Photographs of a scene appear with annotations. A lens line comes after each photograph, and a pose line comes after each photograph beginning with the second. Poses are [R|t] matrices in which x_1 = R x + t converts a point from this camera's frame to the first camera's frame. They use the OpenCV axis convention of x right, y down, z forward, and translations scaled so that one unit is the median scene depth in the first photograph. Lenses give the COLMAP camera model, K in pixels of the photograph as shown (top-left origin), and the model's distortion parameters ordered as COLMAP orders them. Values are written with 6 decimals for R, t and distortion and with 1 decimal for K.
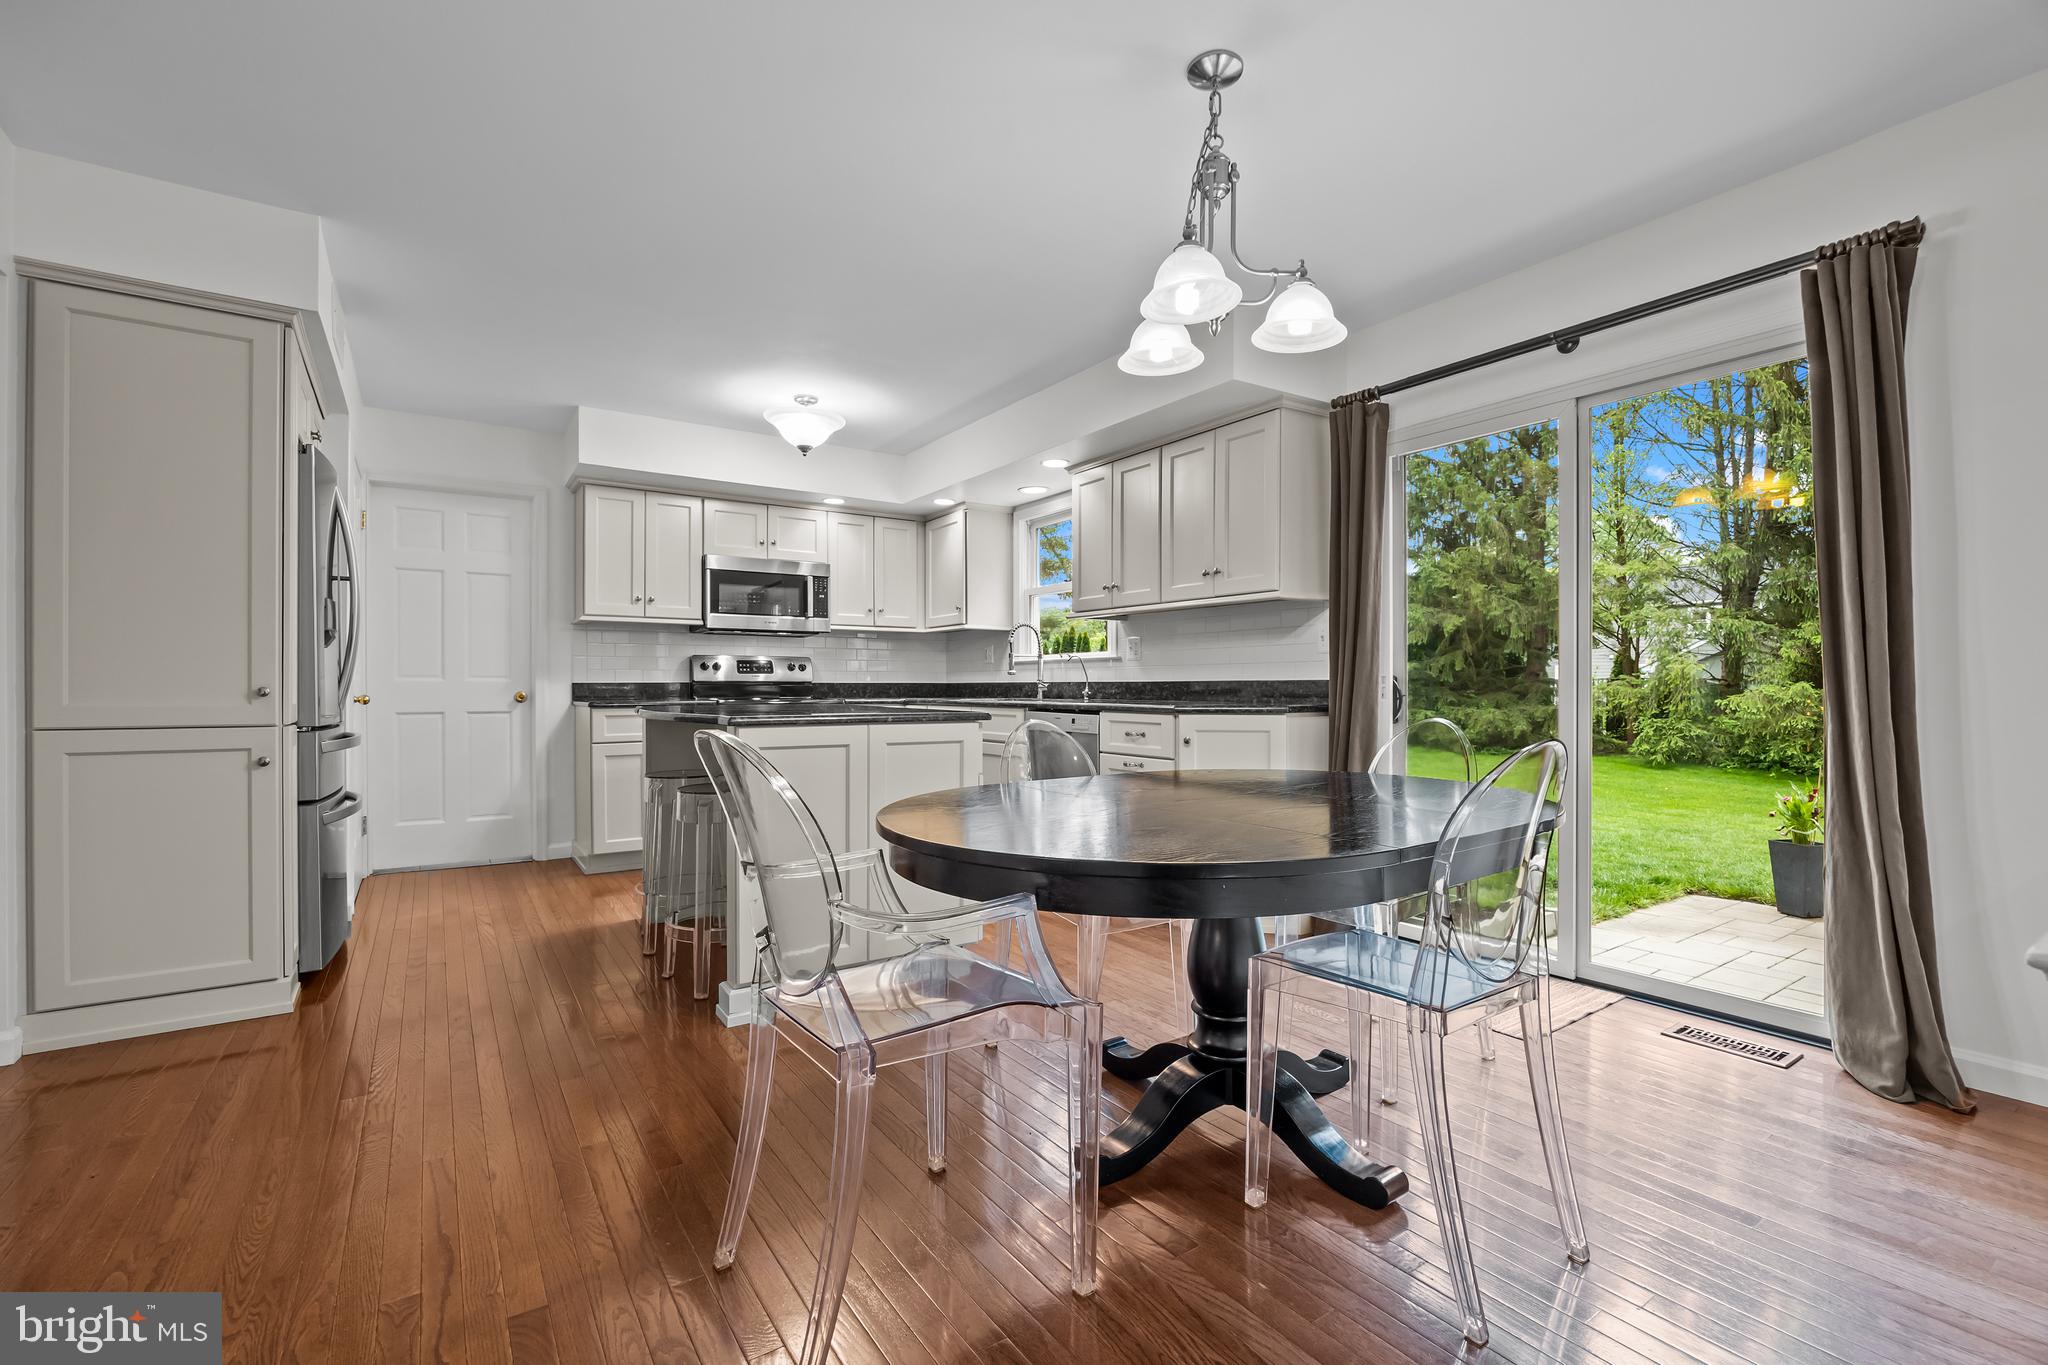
lens RADIAL K [[915.4, 0, 1024.0], [0, 915.4, 682.5], [0, 0, 1]] dist [-0.000756, -0.000102]
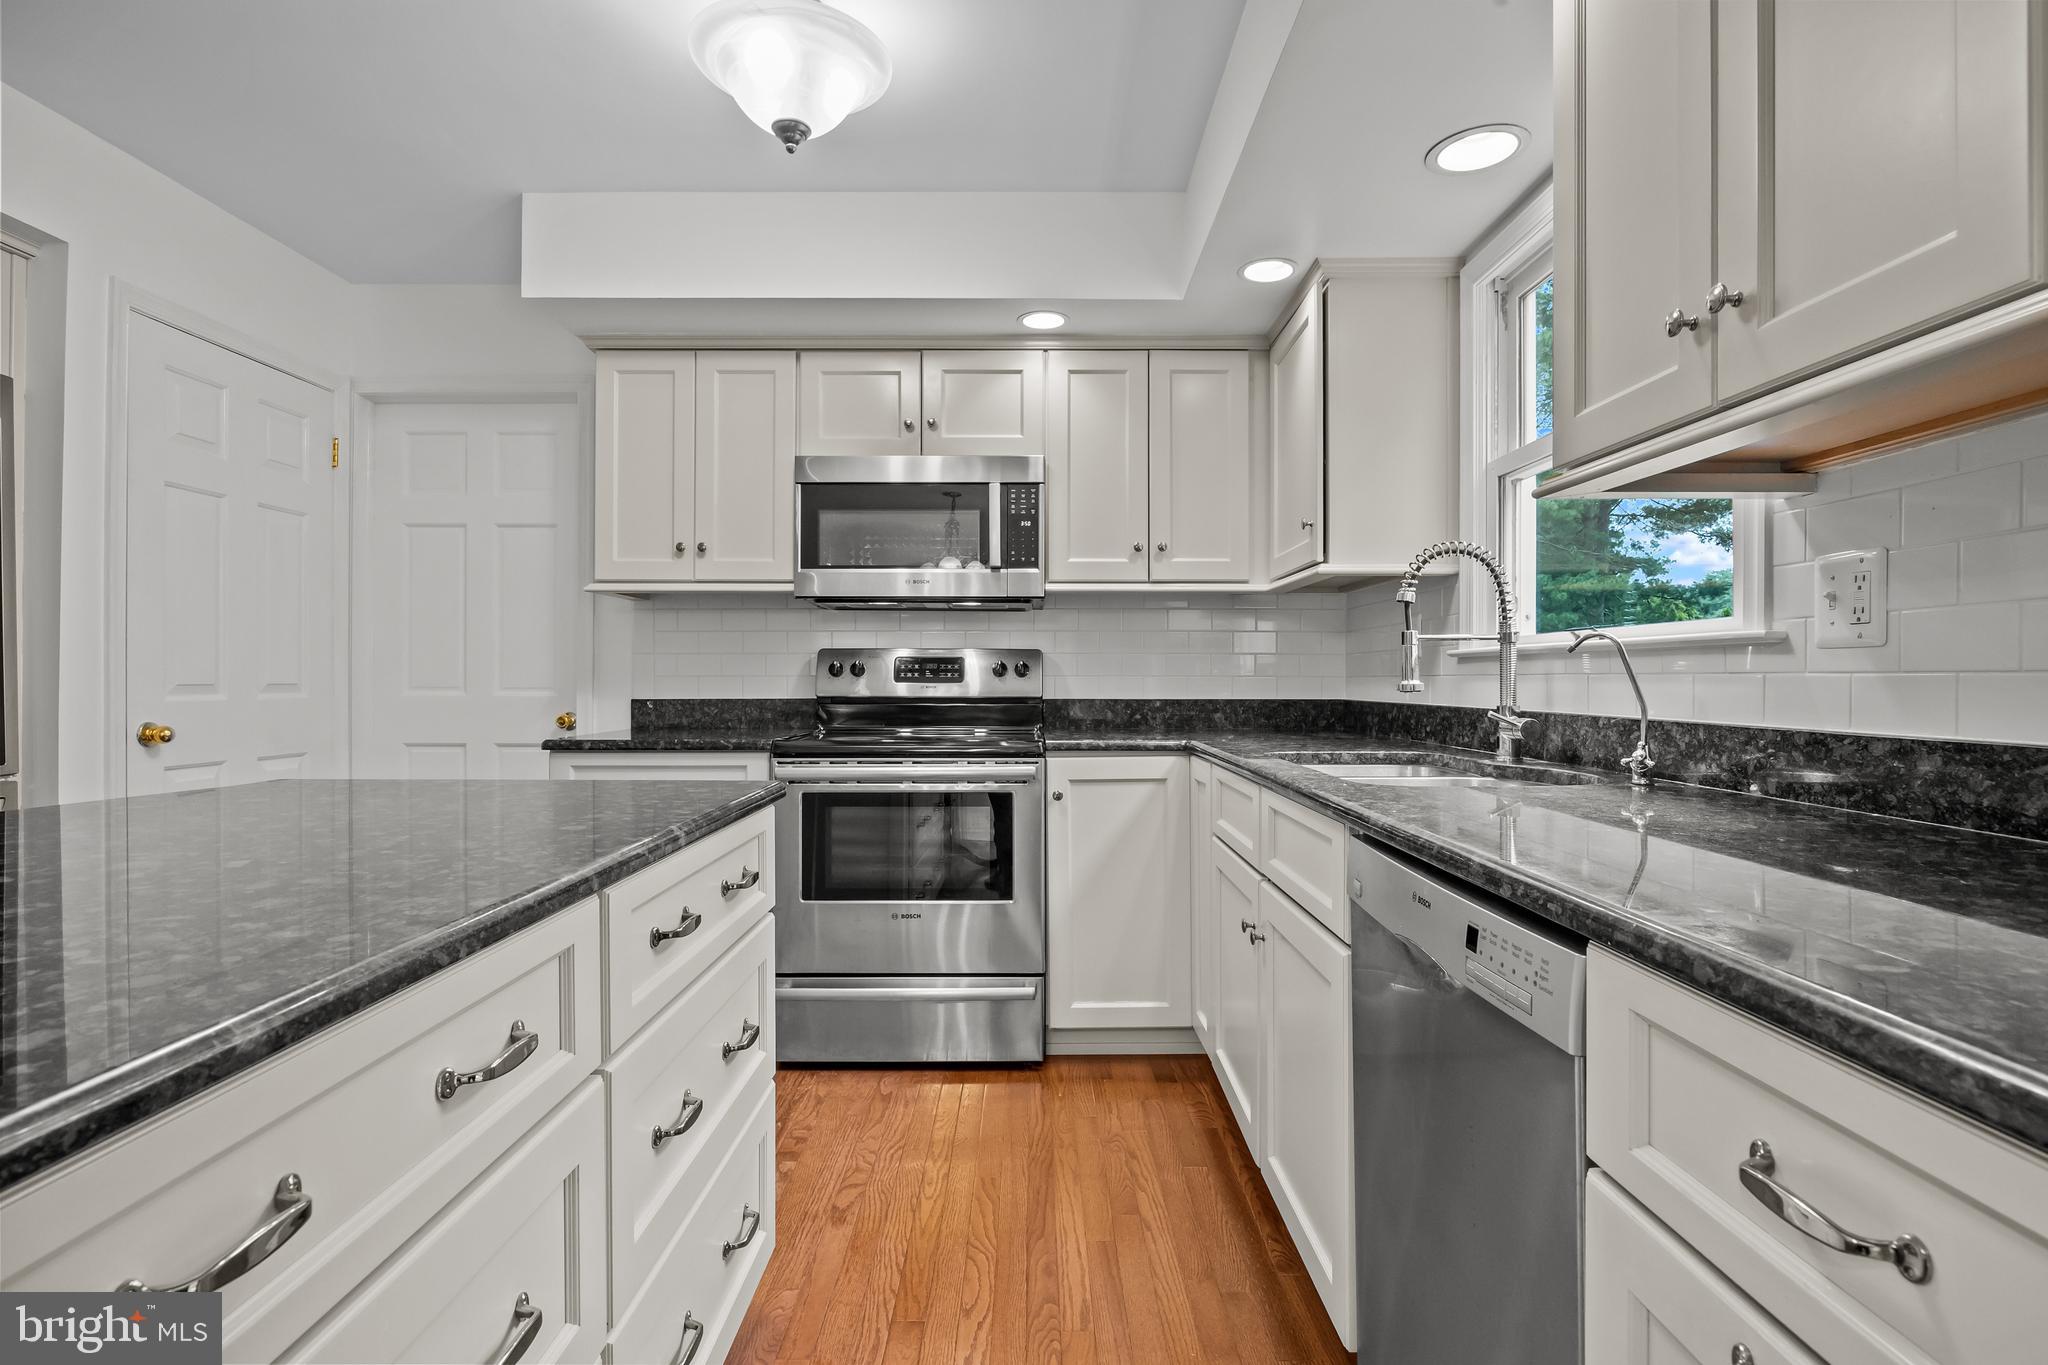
lens RADIAL K [[996.0, 0, 1031.0], [0, 996.0, 680.2], [0, 0, 1]] dist [-0.011830, 0.000519]
pose [[0.835459, 0.002580, -0.549546, 0.075481], [-0.000084, 0.999990, 0.004567, -0.014753], [0.549552, -0.003769, 0.835451, 0.597997]]
